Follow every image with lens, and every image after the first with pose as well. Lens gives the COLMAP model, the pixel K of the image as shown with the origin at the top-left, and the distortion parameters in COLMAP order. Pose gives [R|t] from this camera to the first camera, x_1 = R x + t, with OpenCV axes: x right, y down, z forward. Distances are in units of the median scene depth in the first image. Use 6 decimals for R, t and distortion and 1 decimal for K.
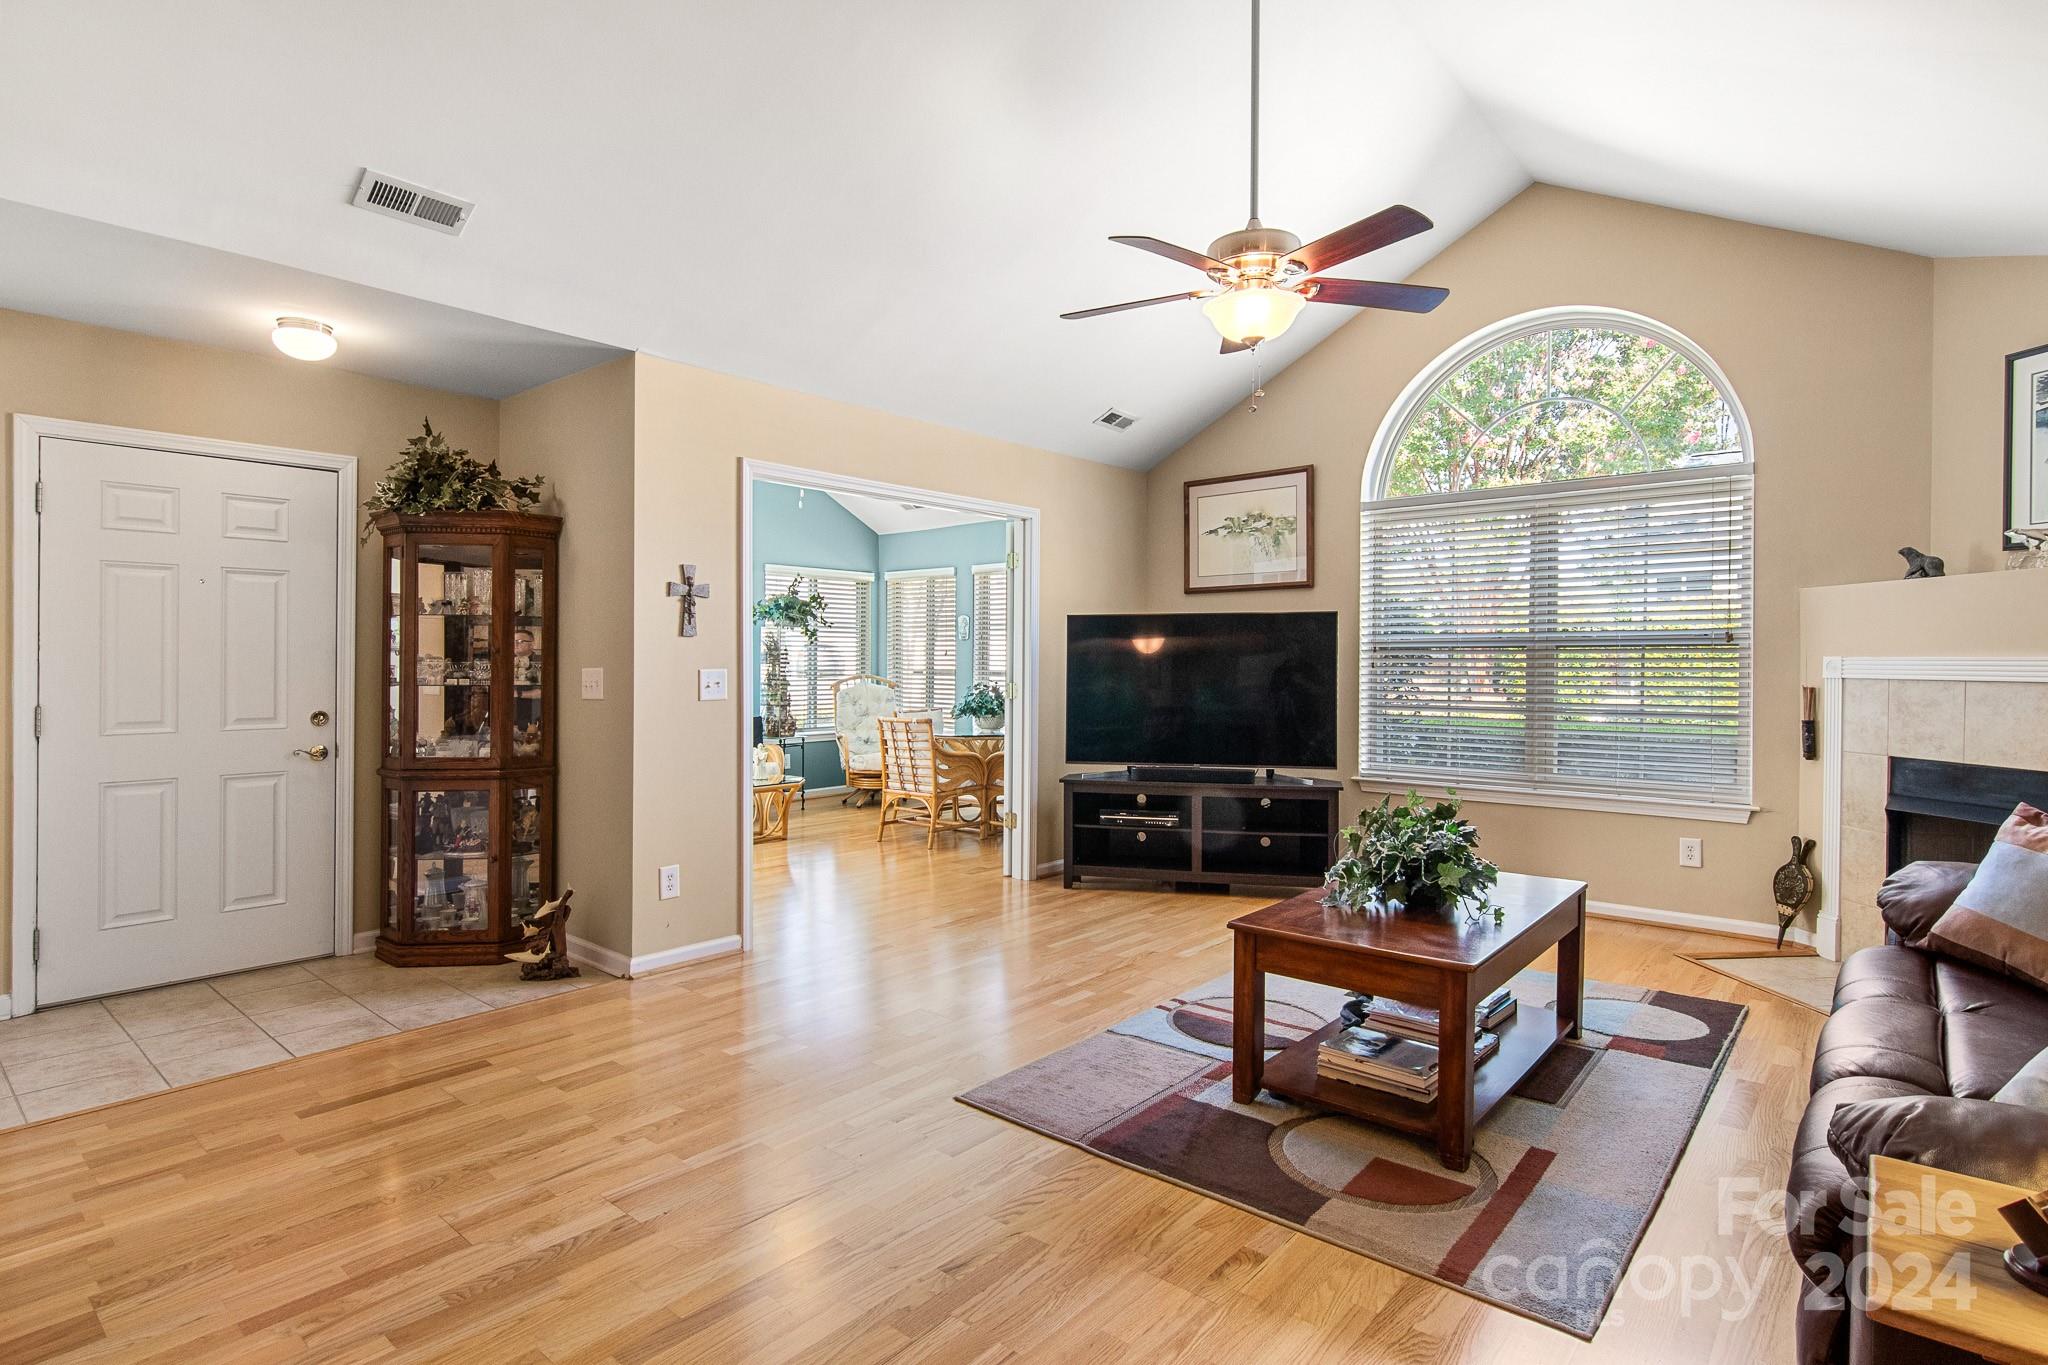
lens RADIAL K [[1043.4, 0, 1026.4], [0, 1043.4, 666.2], [0, 0, 1]] dist [-0.002346, -0.000799]
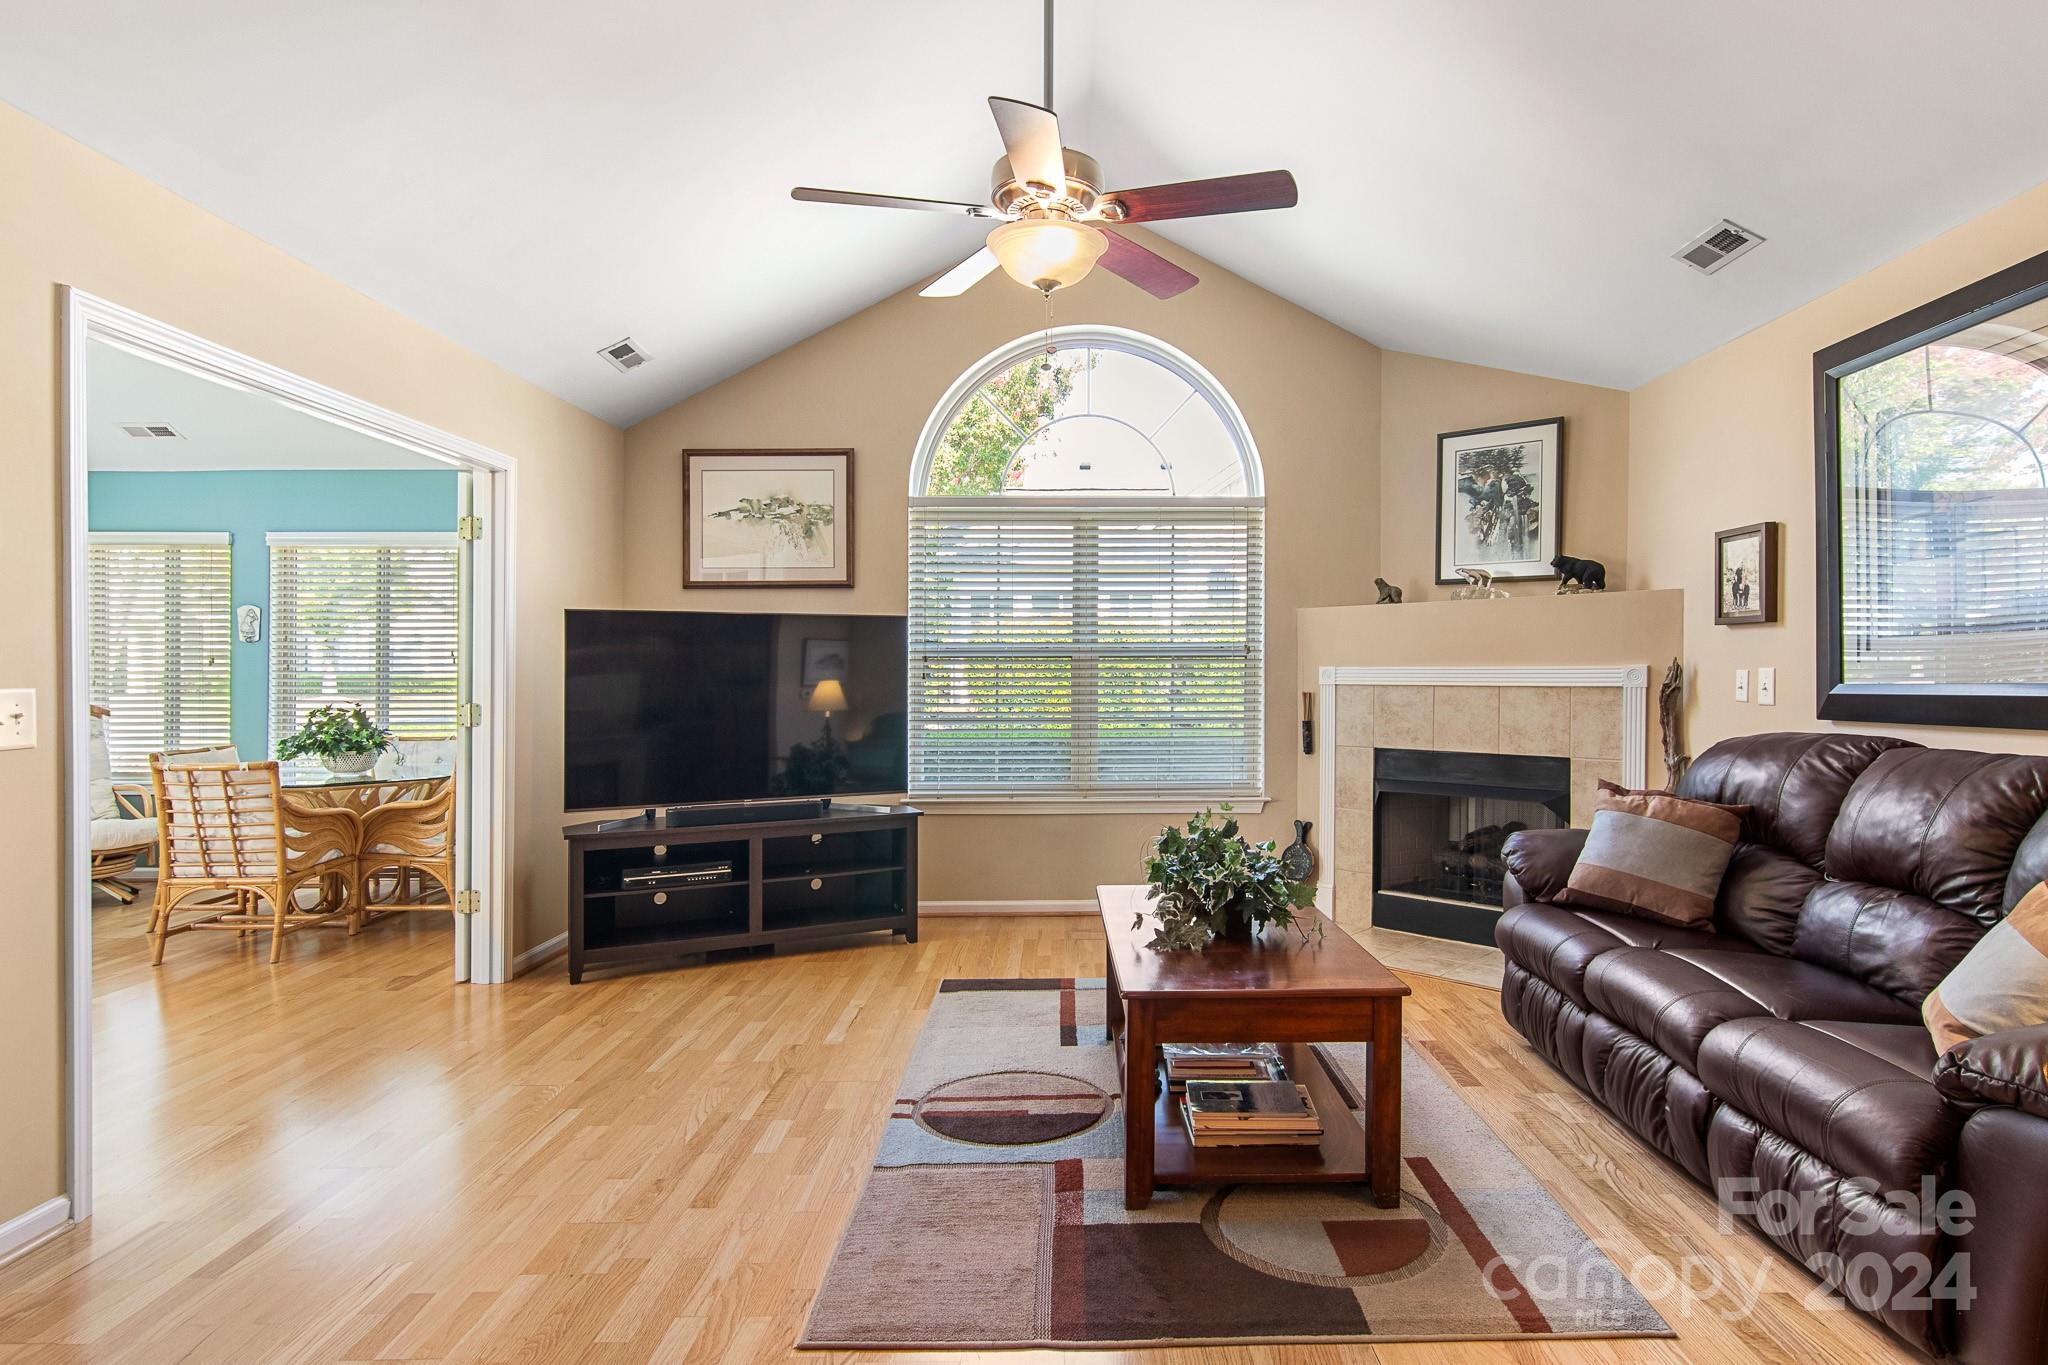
lens RADIAL K [[1085.5, 0, 1088.1], [0, 1085.5, 669.4], [0, 0, 1]] dist [-0.001766, -0.001306]
pose [[0.747203, -0.000342, 0.664595, -0.195888], [0.005640, 0.999967, -0.005827, -0.000281], [-0.664571, 0.008102, 0.747181, 0.193986]]
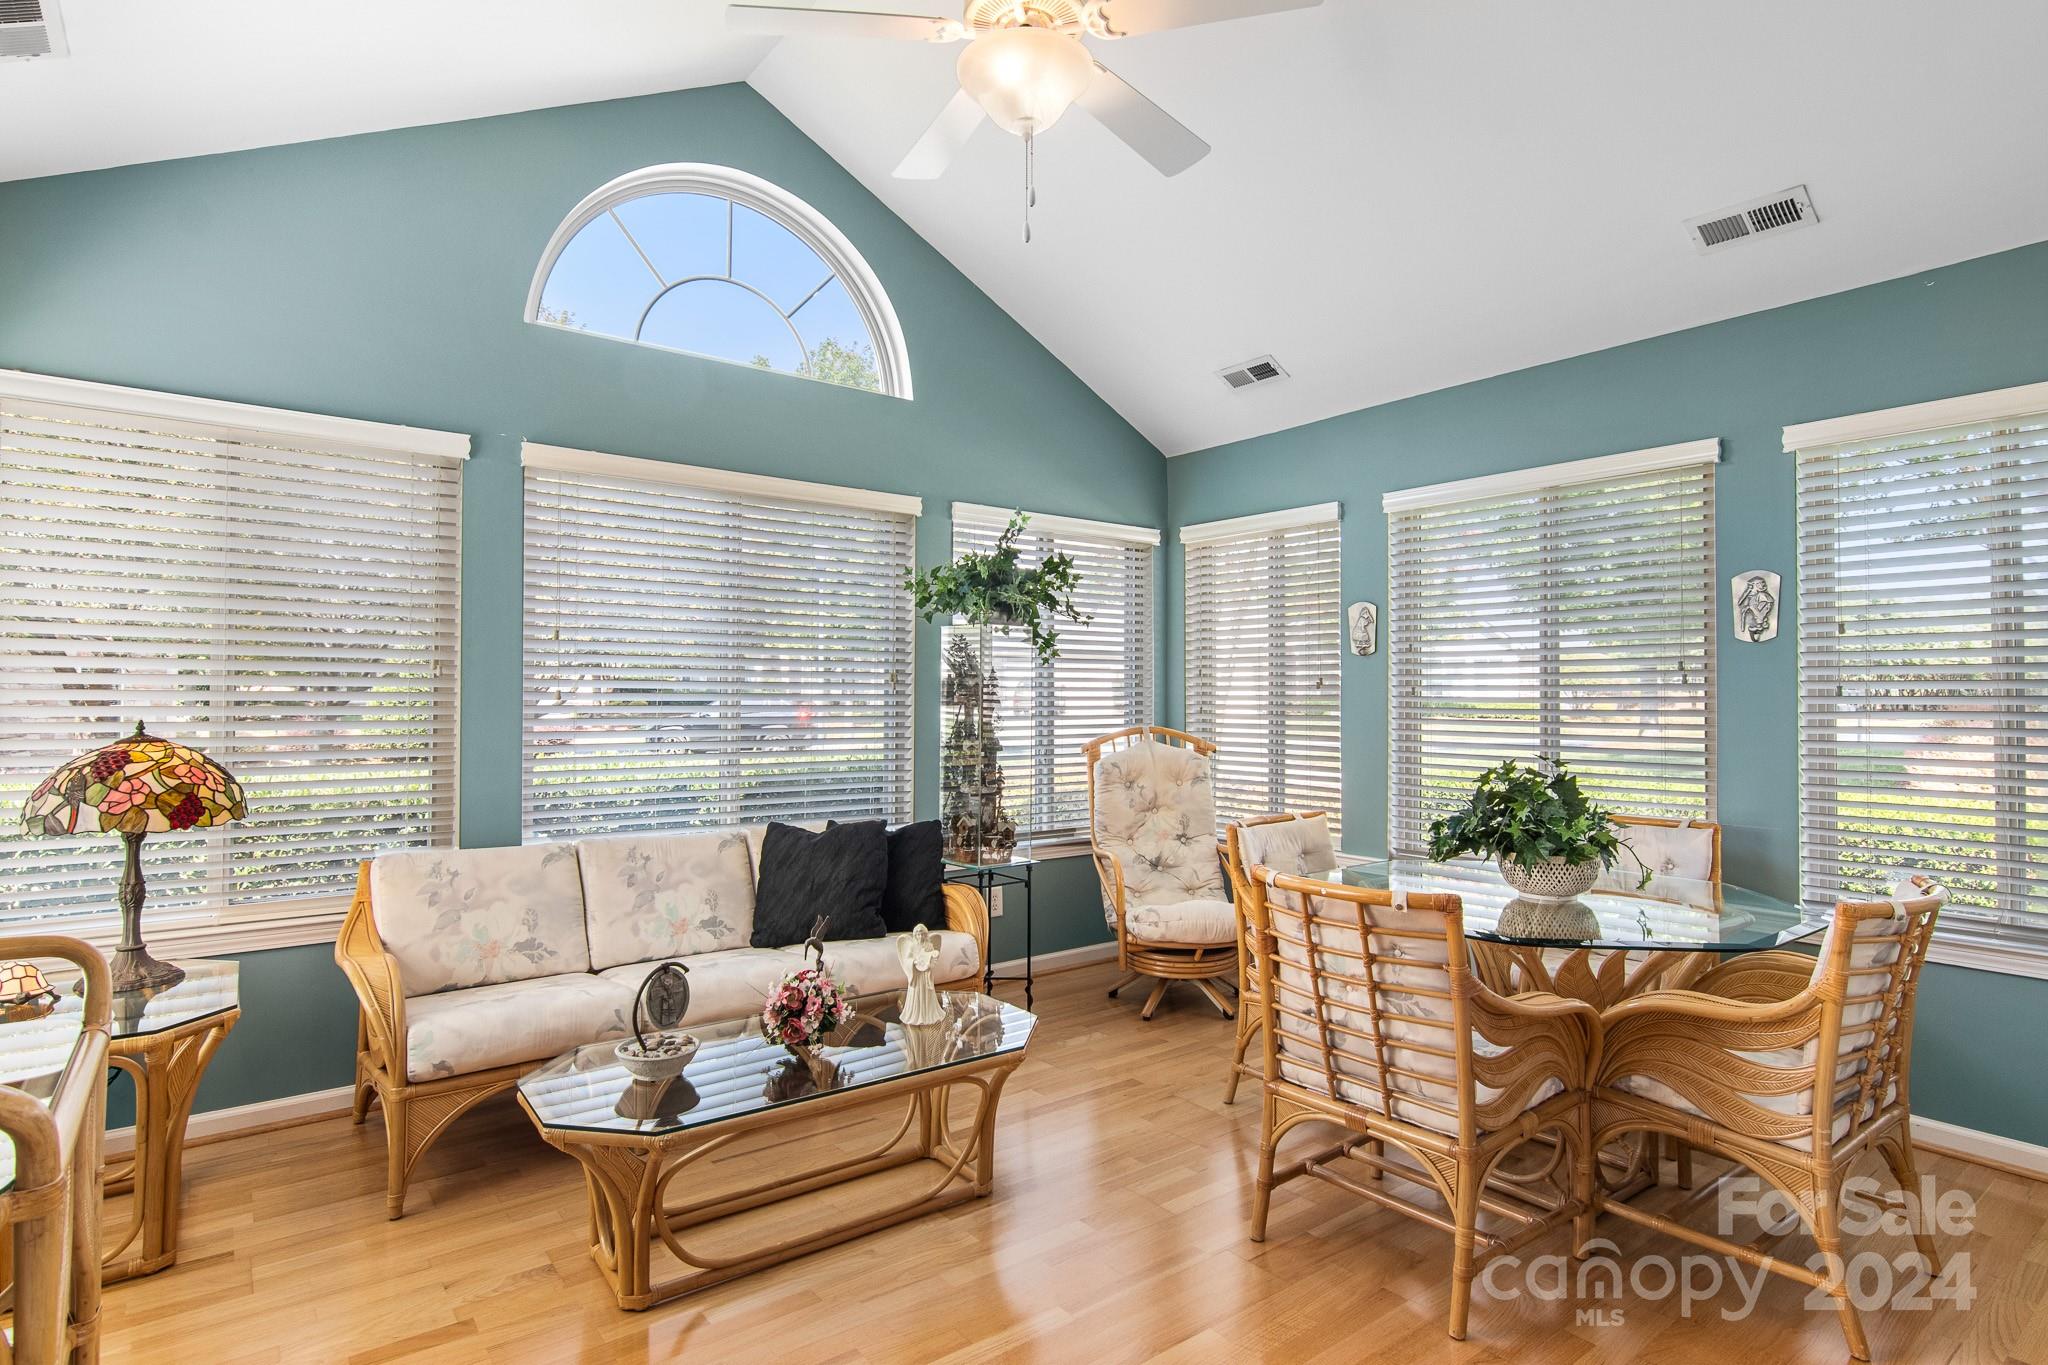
lens RADIAL K [[1071.6, 0, 1035.5], [0, 1071.6, 688.7], [0, 0, 1]] dist [0.001994, 0.001843]
pose [[0.981303, -0.001949, -0.192462, -0.182238], [-0.000204, 0.999938, -0.011167, -0.006585], [0.192472, 0.010997, 0.981241, 0.814796]]
